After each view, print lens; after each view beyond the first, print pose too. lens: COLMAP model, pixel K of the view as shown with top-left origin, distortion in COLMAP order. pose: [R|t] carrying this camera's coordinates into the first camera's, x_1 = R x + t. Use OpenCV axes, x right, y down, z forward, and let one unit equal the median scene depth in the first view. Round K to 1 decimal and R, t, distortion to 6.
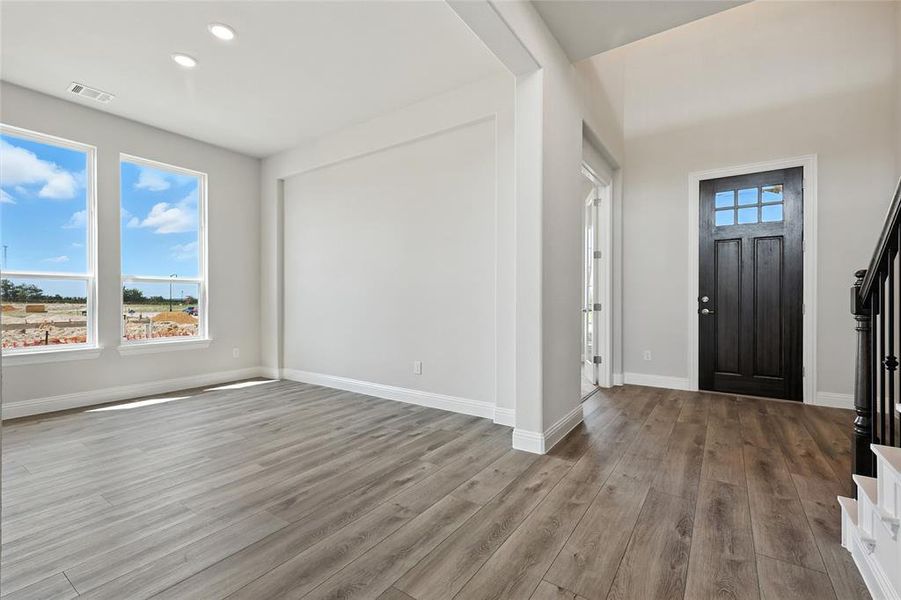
lens RADIAL K [[396.8, 0, 453.1], [0, 396.8, 297.8], [0, 0, 1]] dist [0.001048, 0.000484]
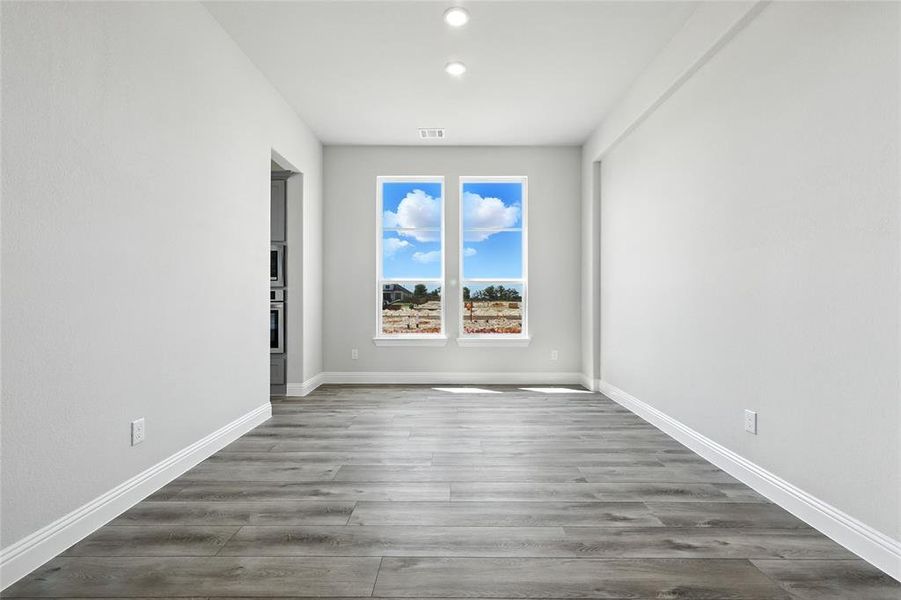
lens RADIAL K [[396.8, 0, 453.1], [0, 396.8, 297.8], [0, 0, 1]] dist [0.001048, 0.000484]
pose [[0.557443, -0.000489, -0.830215, 0.151847], [0.000252, 1.000000, -0.000420, 0.000548], [0.830215, 0.000025, 0.557444, 0.349569]]
